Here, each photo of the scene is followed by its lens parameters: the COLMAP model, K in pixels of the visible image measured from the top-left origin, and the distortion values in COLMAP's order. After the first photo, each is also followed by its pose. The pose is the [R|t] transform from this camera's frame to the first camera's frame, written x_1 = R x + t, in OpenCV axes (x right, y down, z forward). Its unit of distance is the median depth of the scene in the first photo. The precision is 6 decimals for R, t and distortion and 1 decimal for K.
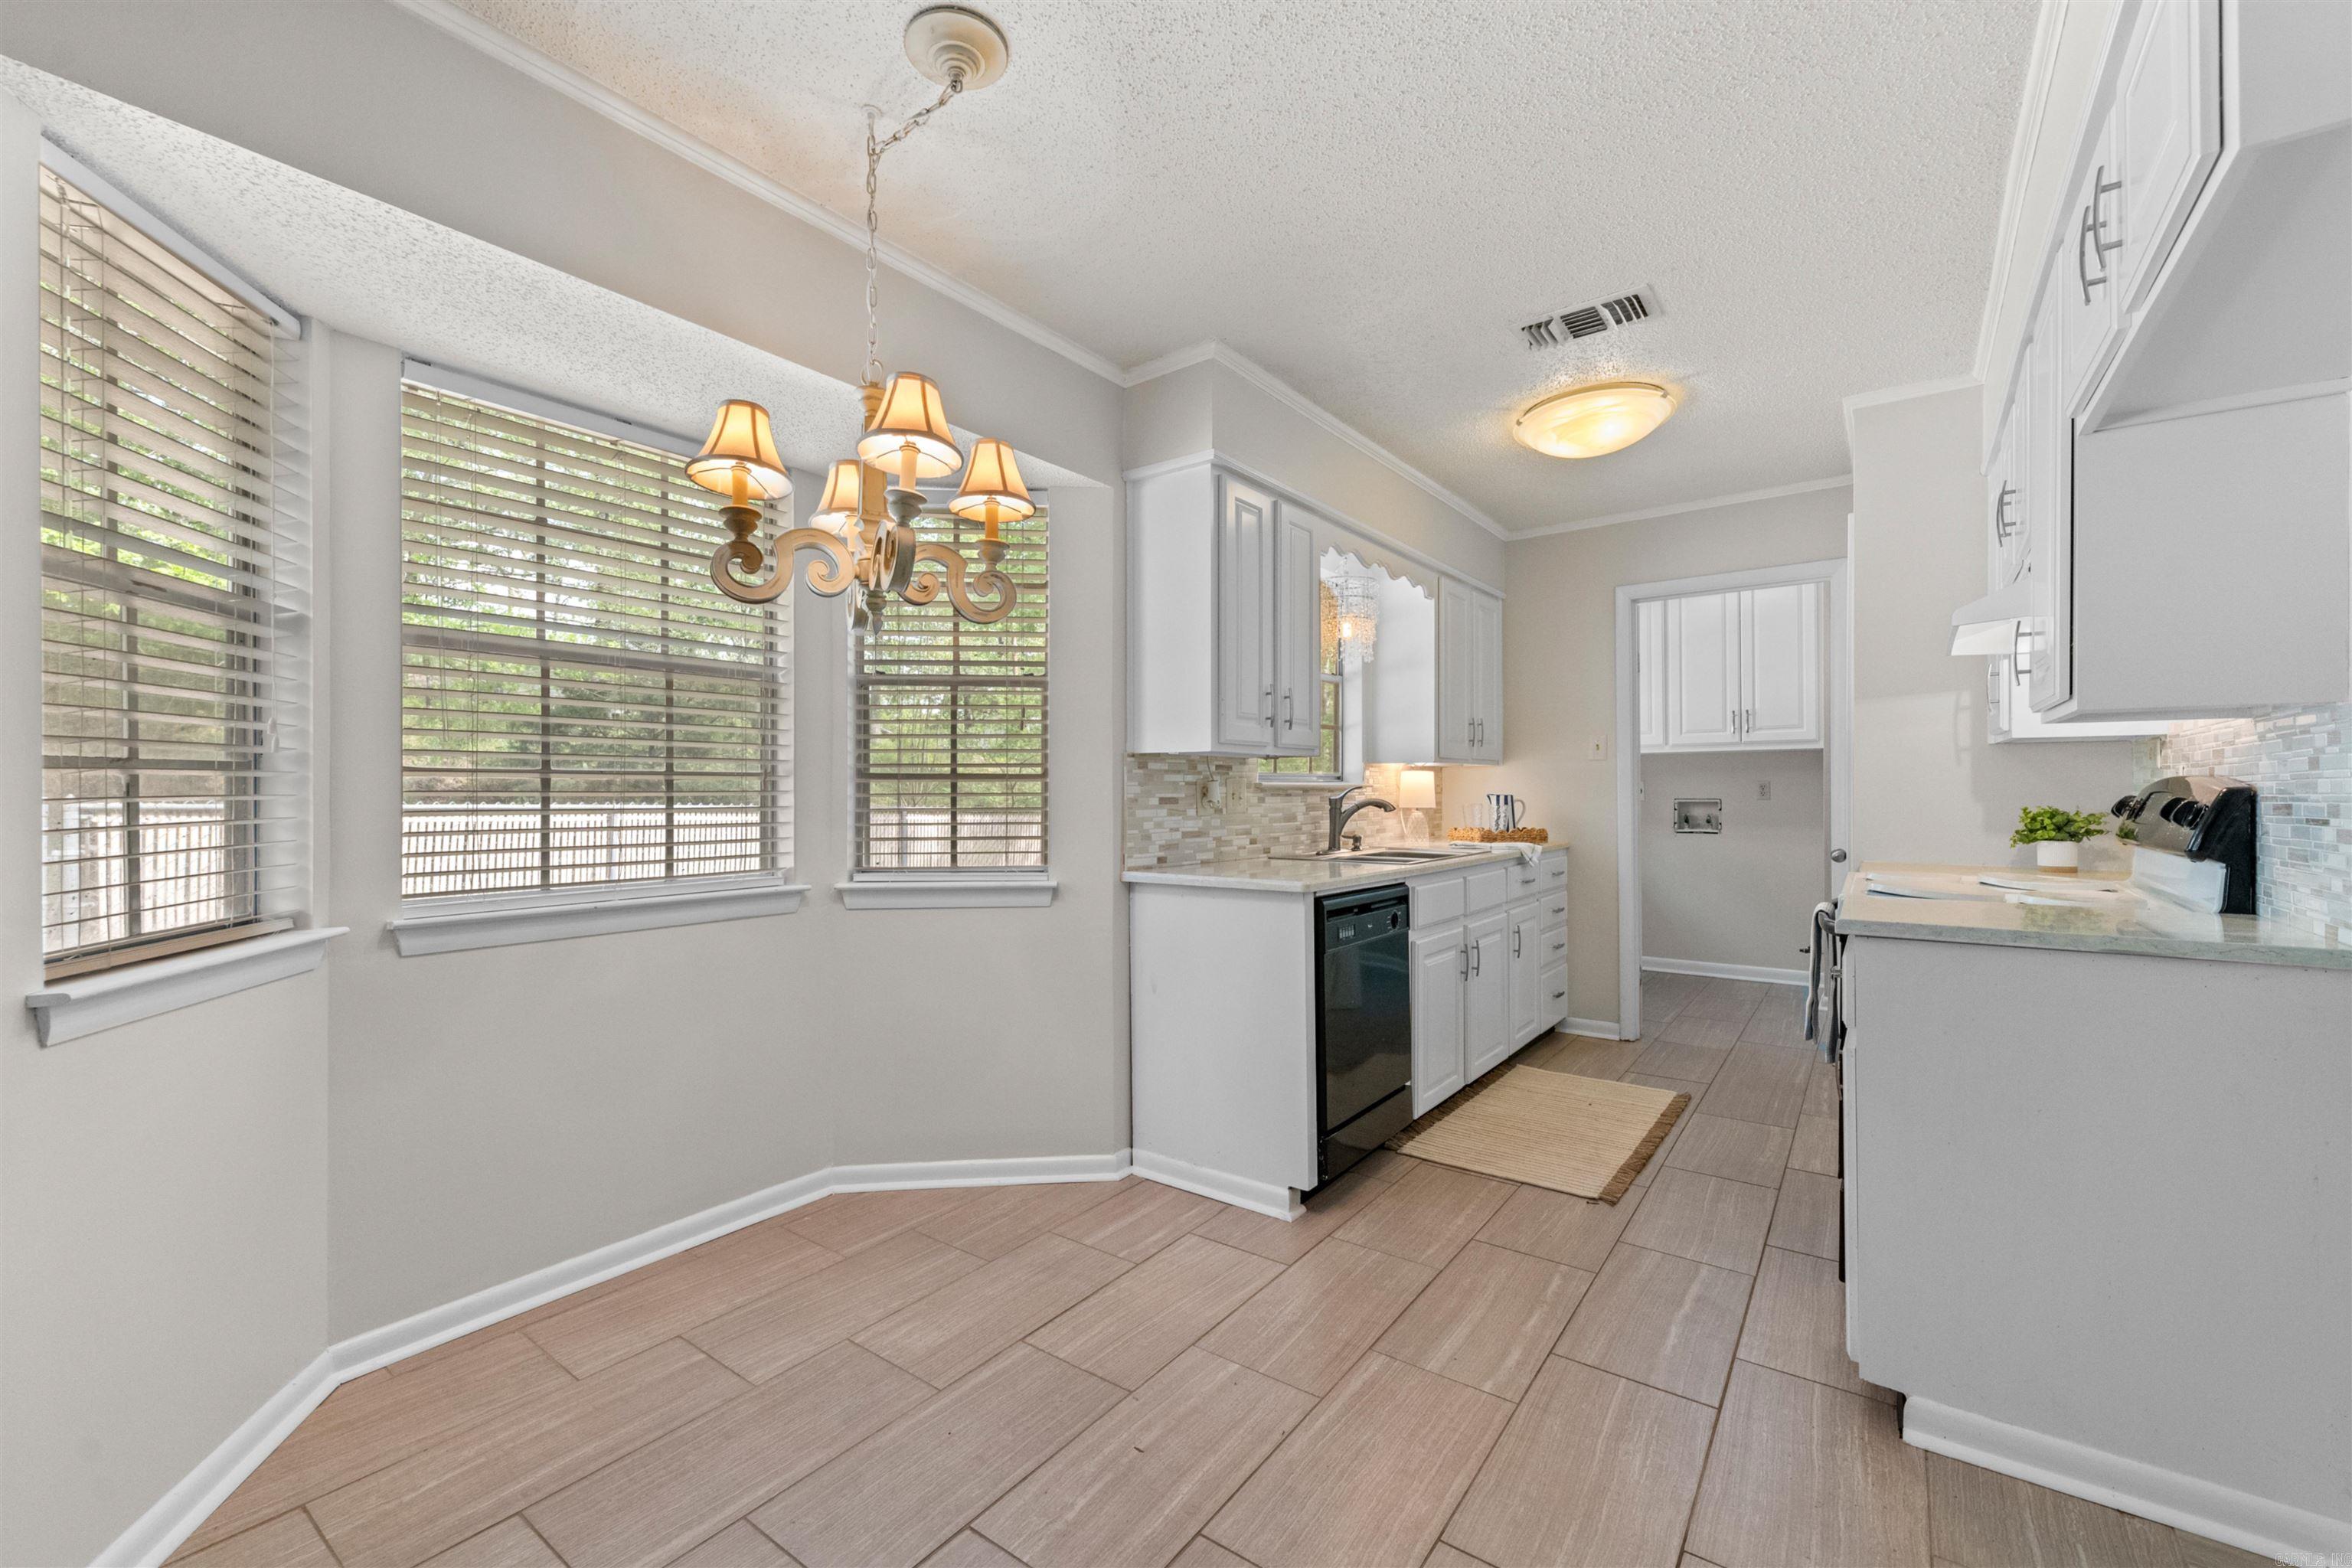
lens RADIAL K [[968.6, 0, 1167.9], [0, 968.6, 791.5], [0, 0, 1]] dist [0.003415, -0.000987]
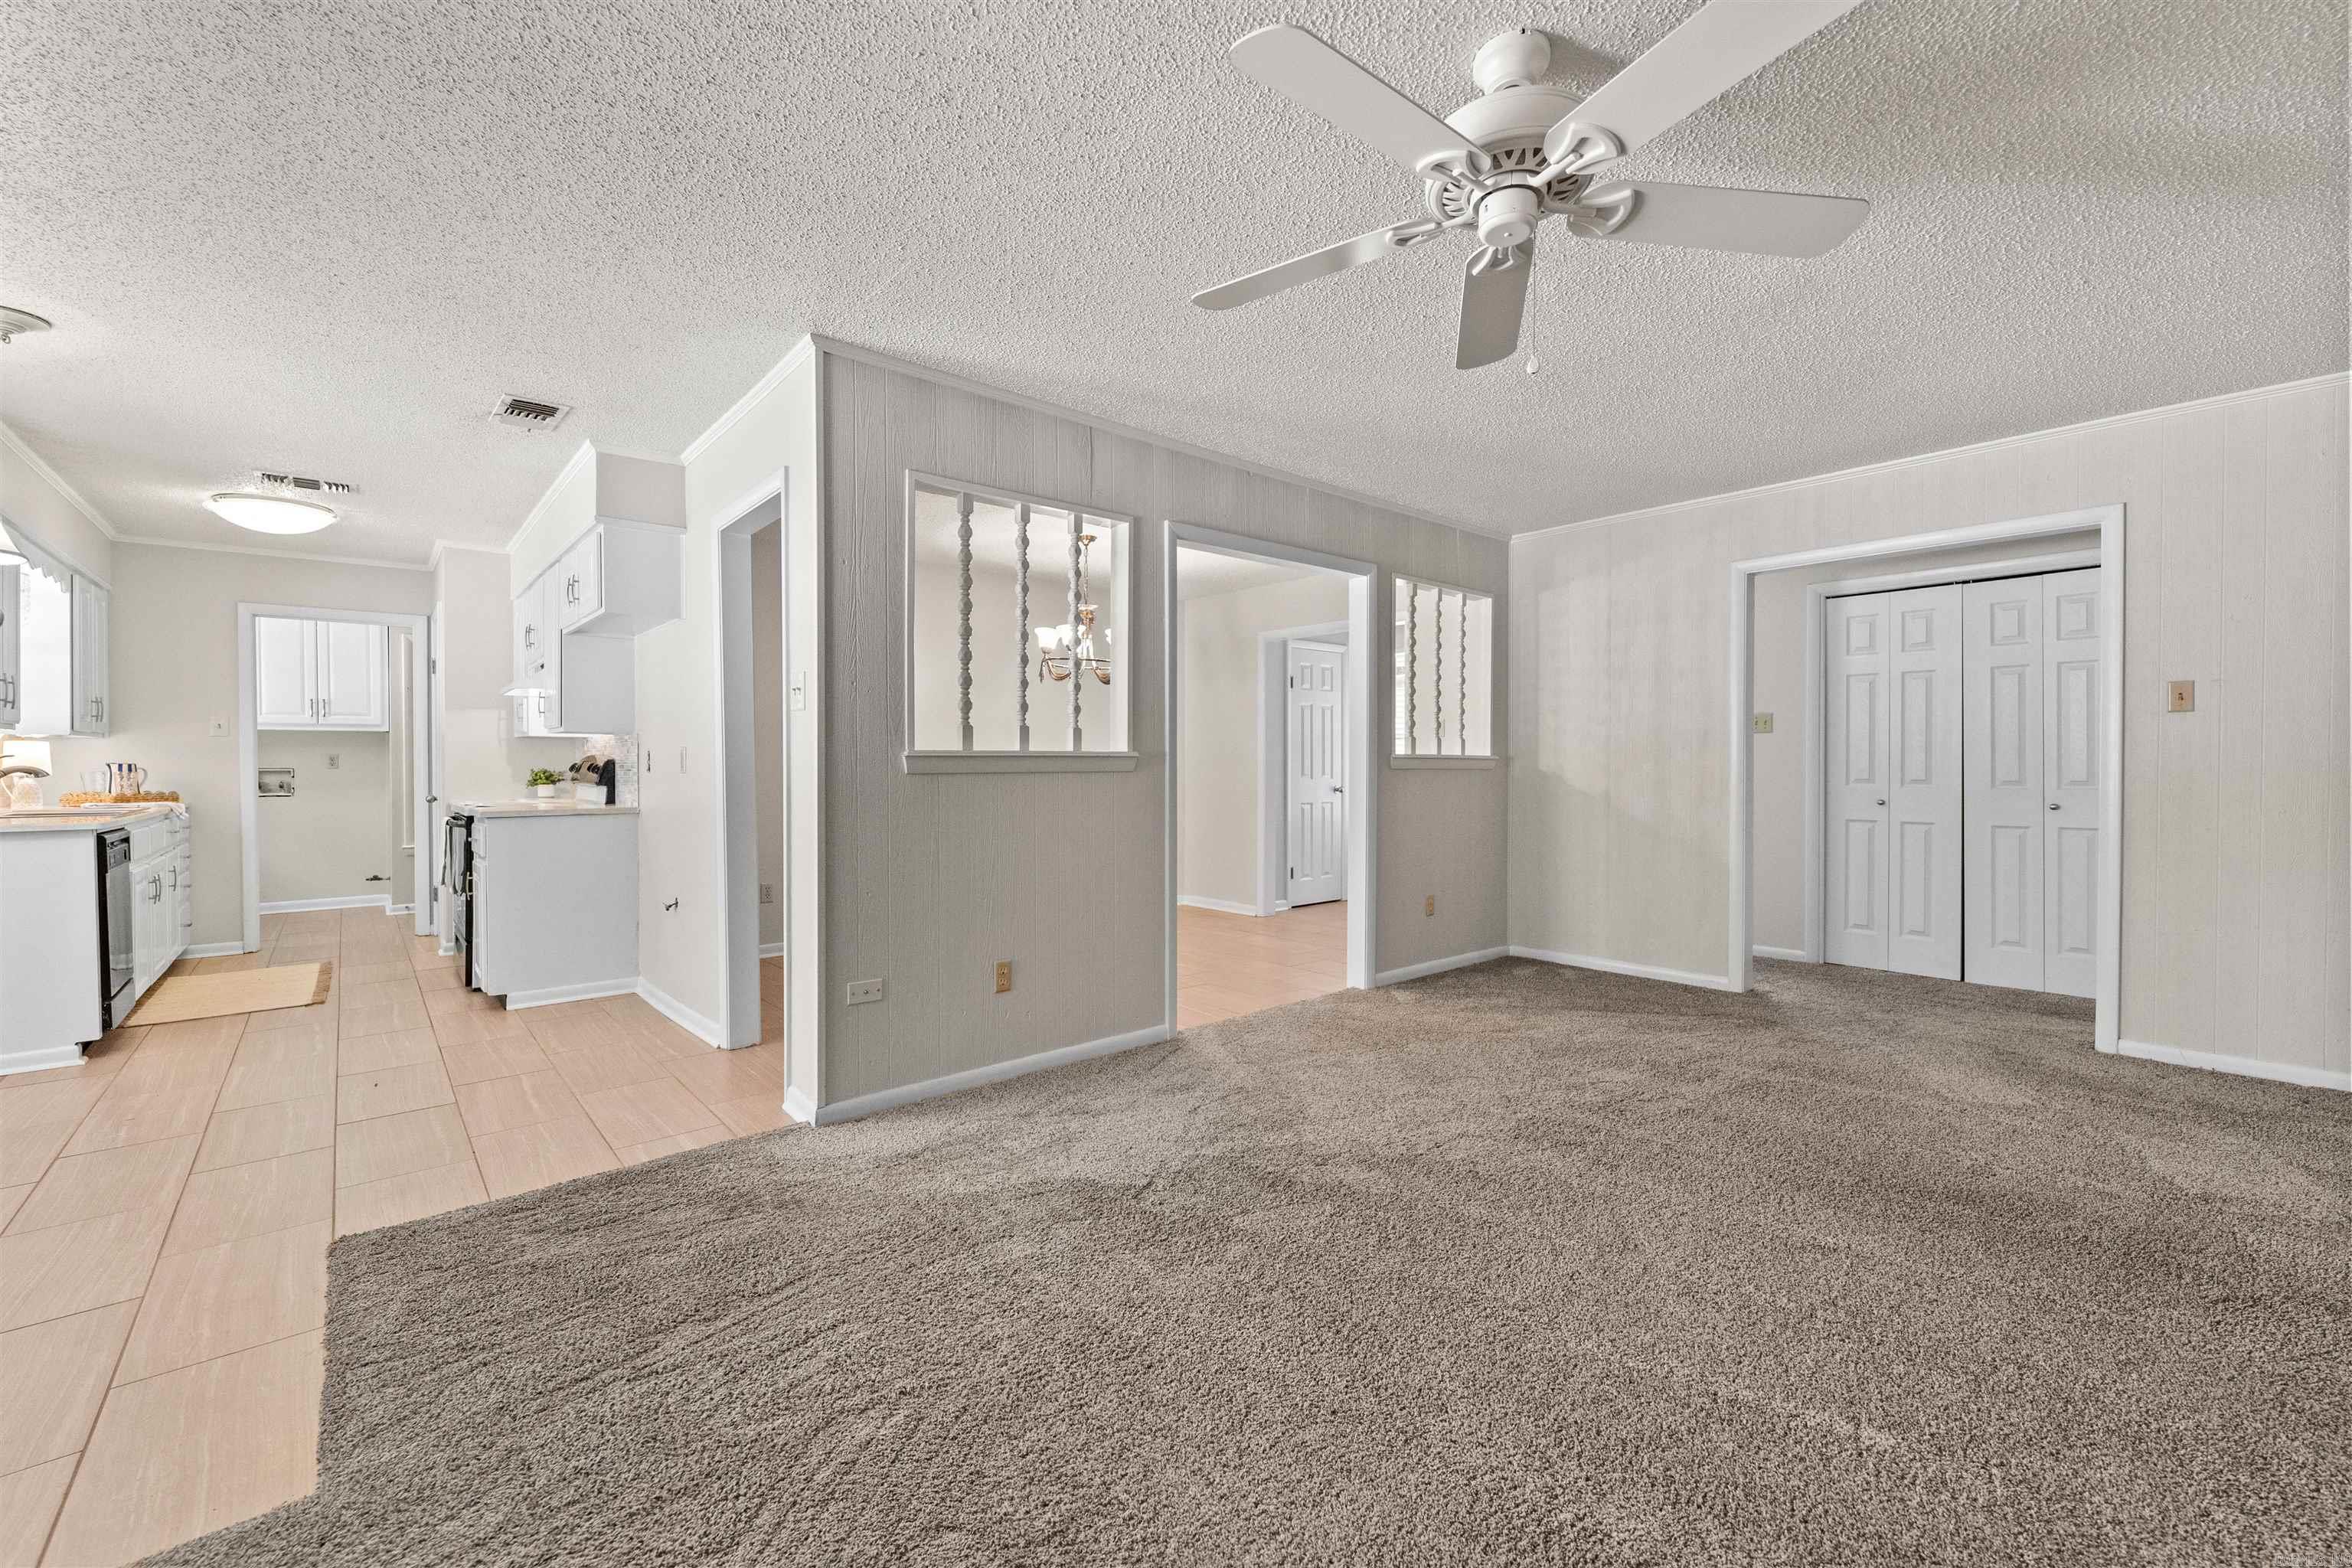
lens RADIAL K [[968.6, 0, 1180.6], [0, 968.6, 762.3], [0, 0, 1]] dist [0.003415, -0.000987]
pose [[0.221191, 0.002072, 0.975228, -0.812228], [0.001191, 0.999996, -0.002395, 0.009239], [-0.975230, 0.001691, 0.221187, -0.788352]]
